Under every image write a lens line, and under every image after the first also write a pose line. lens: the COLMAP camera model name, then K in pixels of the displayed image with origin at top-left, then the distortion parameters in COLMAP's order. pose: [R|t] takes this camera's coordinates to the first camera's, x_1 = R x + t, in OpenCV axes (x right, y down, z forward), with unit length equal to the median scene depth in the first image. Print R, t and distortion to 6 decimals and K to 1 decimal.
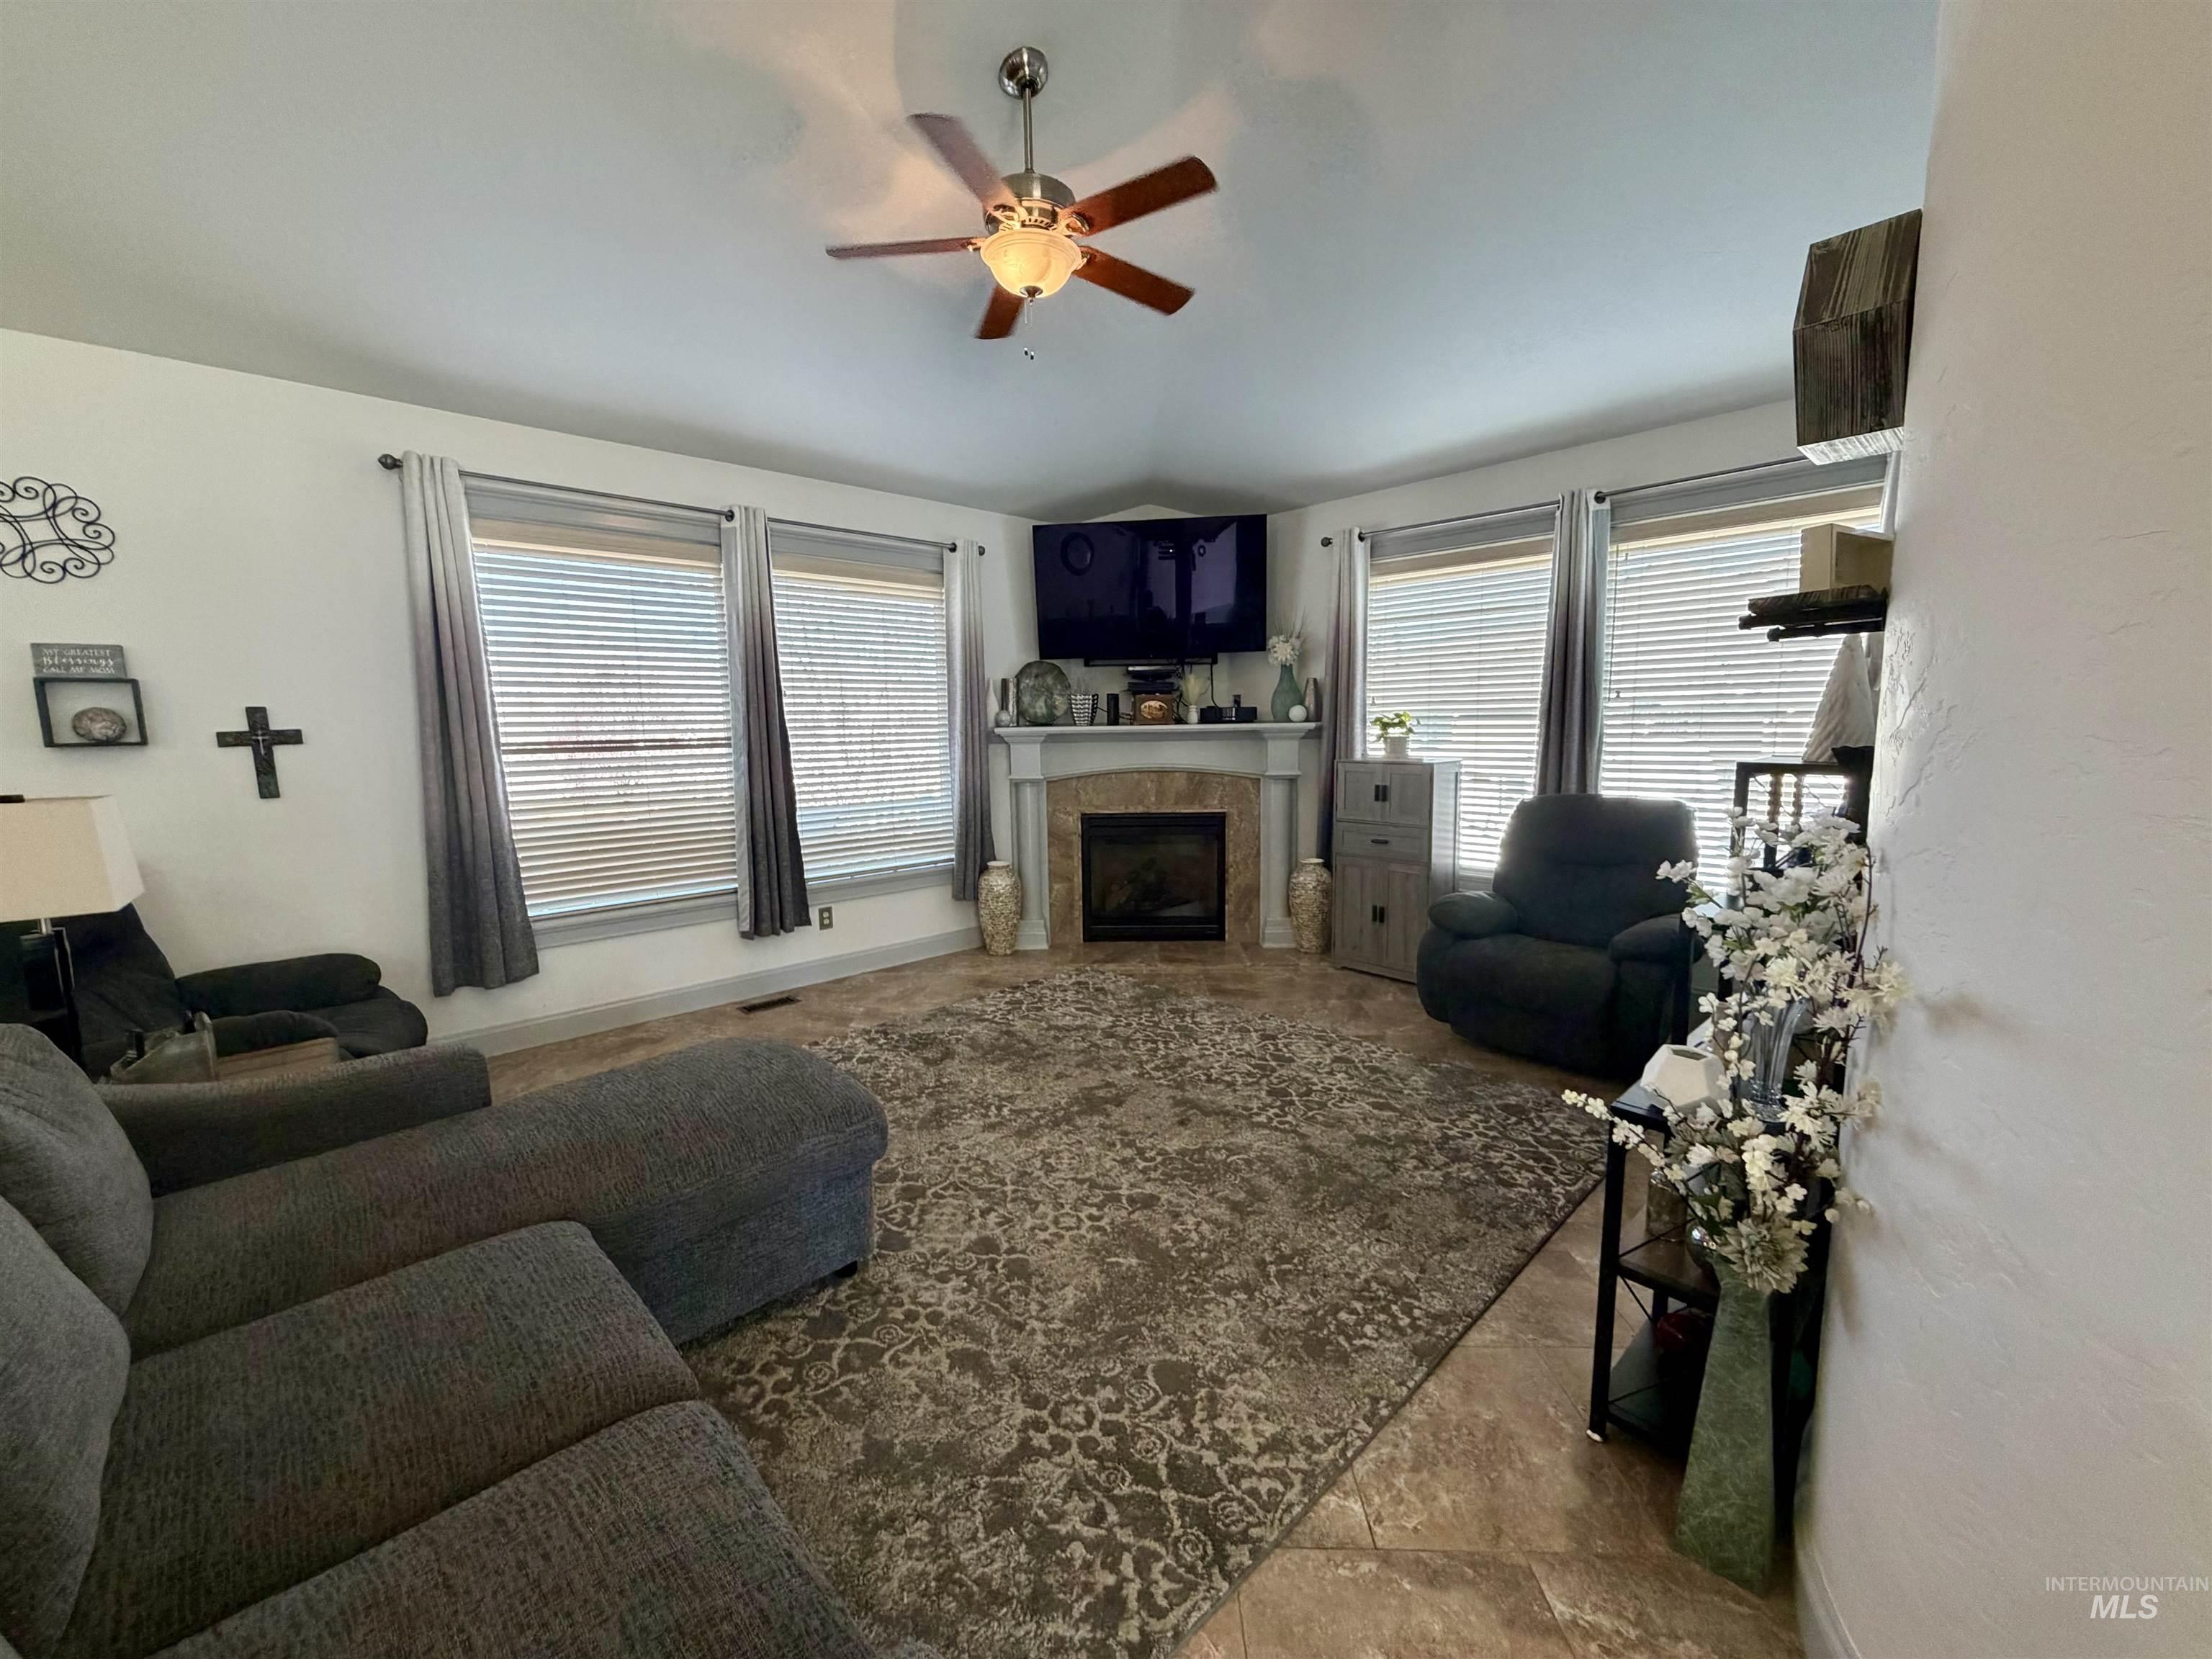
lens RADIAL K [[880.0, 0, 1095.6], [0, 880.0, 828.4], [0, 0, 1]] dist [-0.000298, 0.000426]
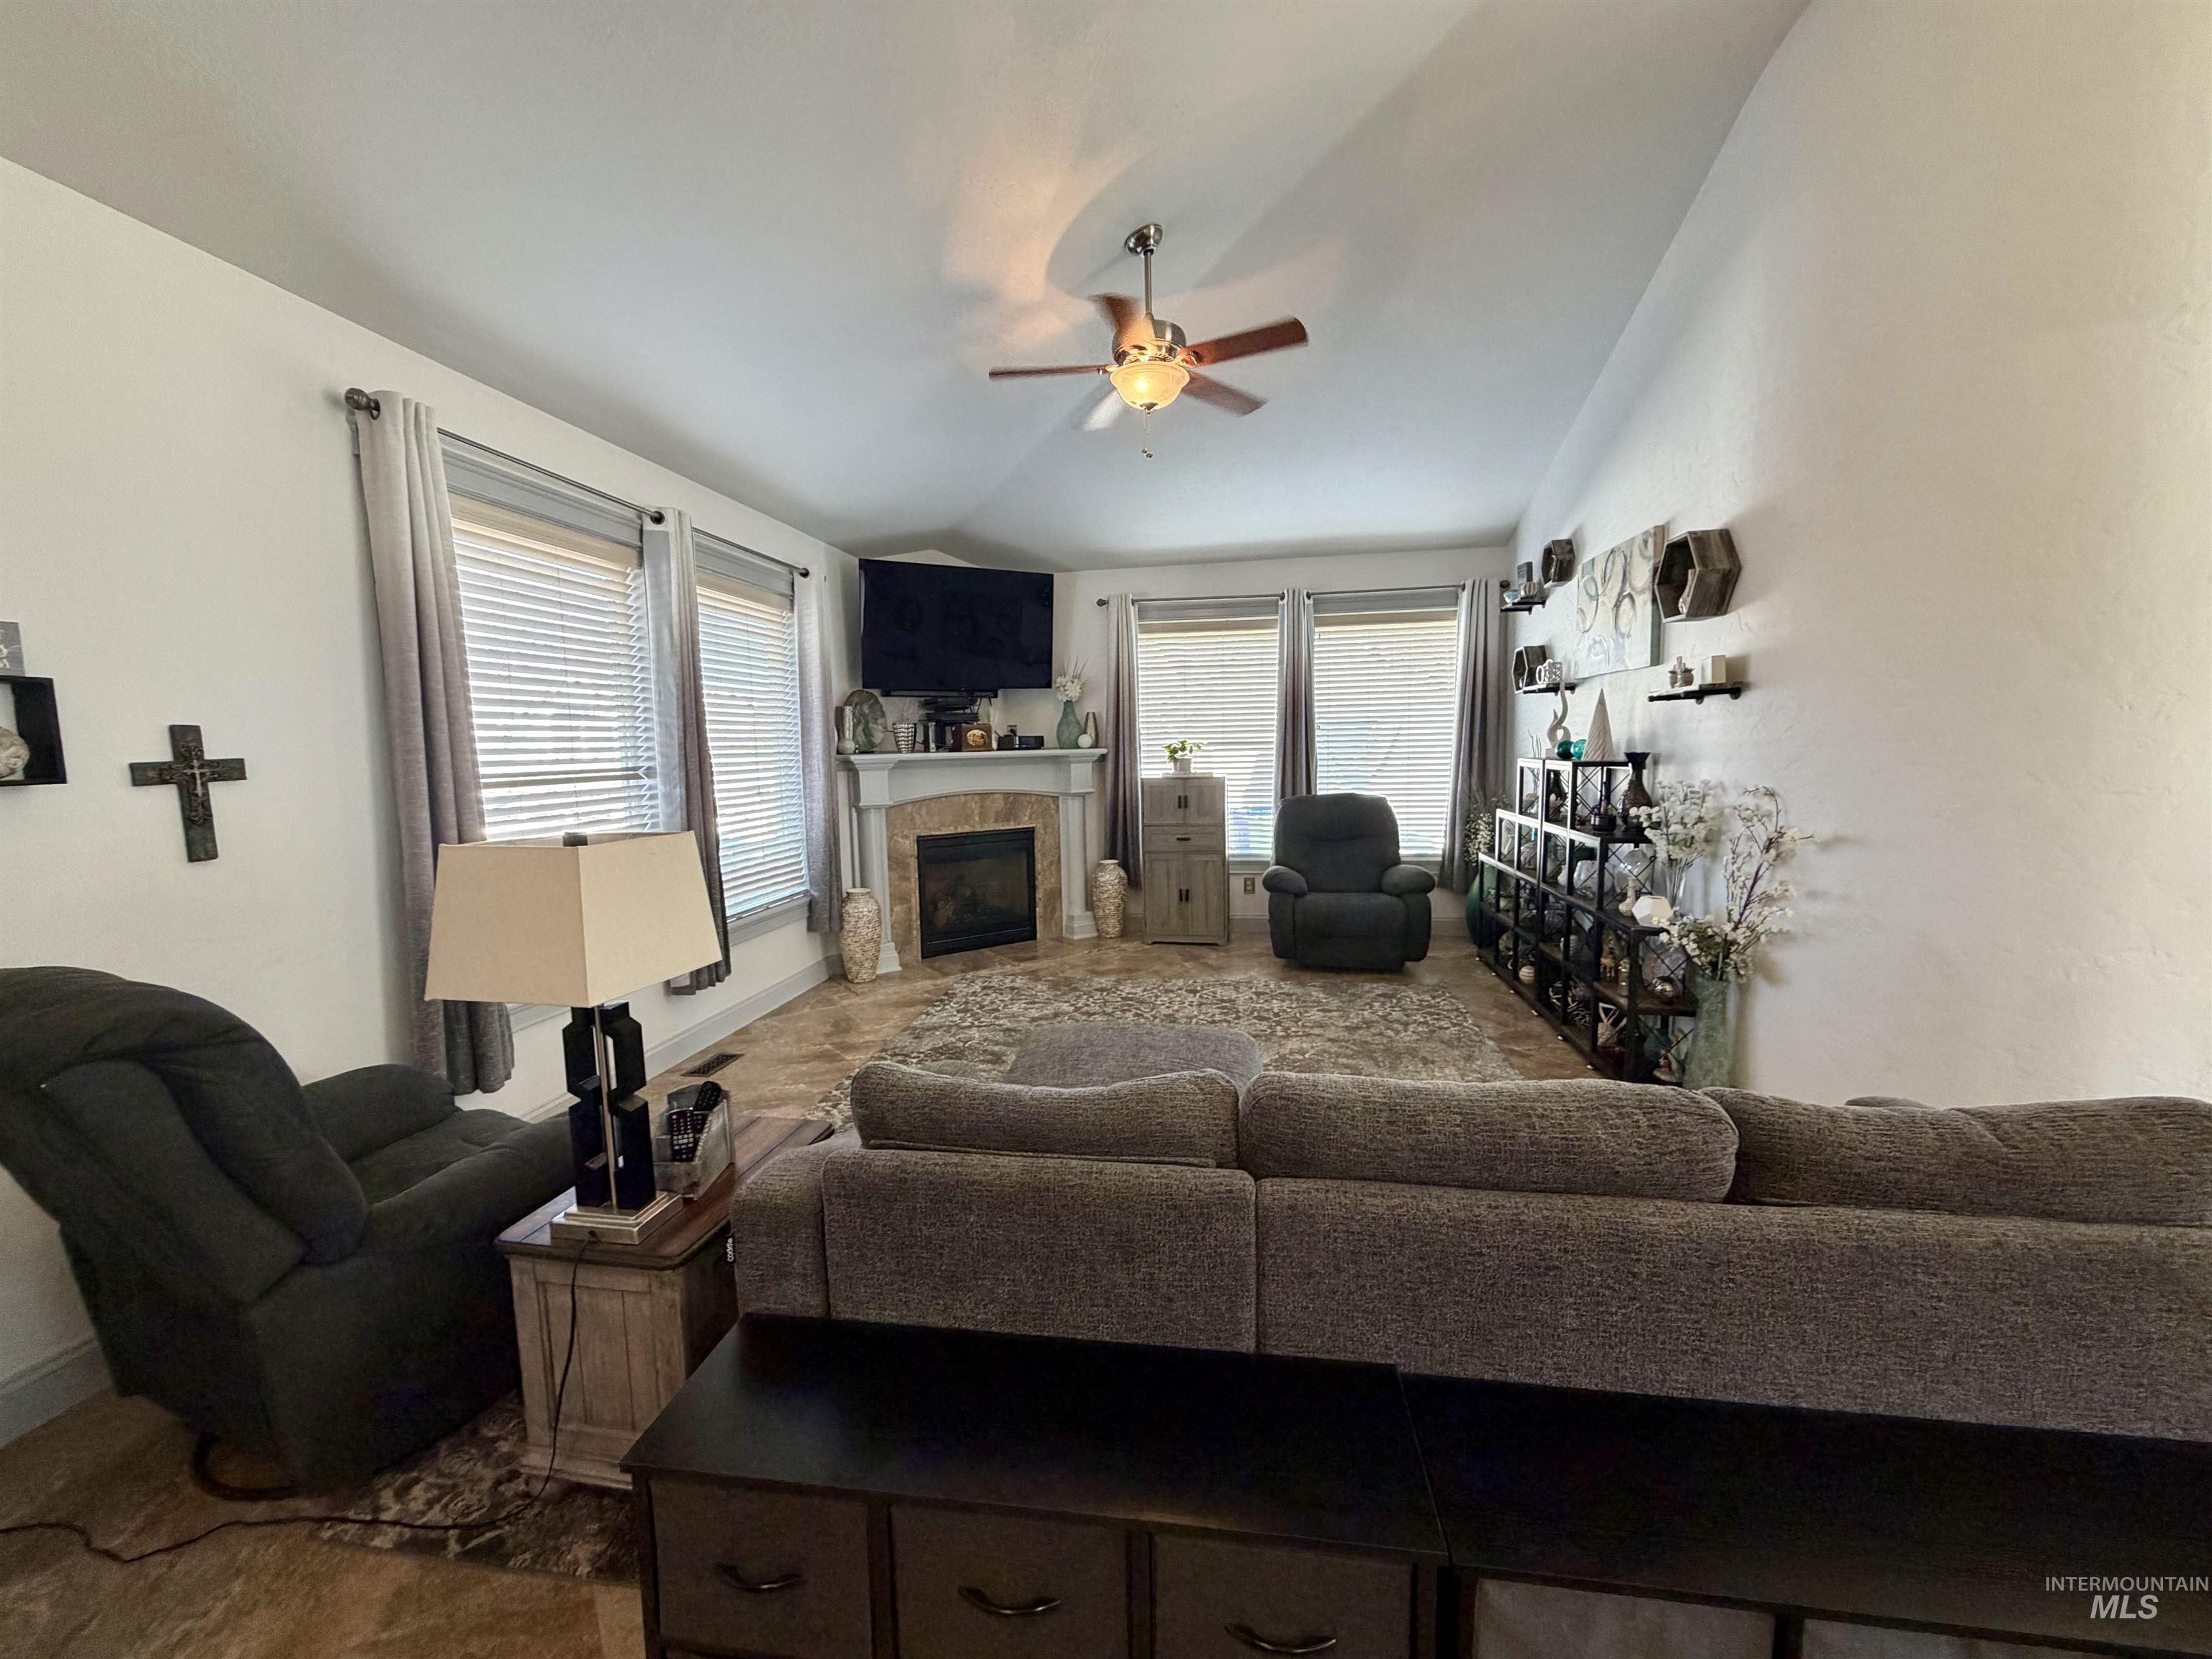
lens RADIAL K [[880.0, 0, 1094.0], [0, 880.0, 830.2], [0, 0, 1]] dist [-0.000298, 0.000426]
pose [[0.798921, -0.059748, 0.598460, -0.616520], [0.080731, 0.996702, -0.008266, 0.002075], [-0.595992, 0.054918, 0.801110, 0.043174]]
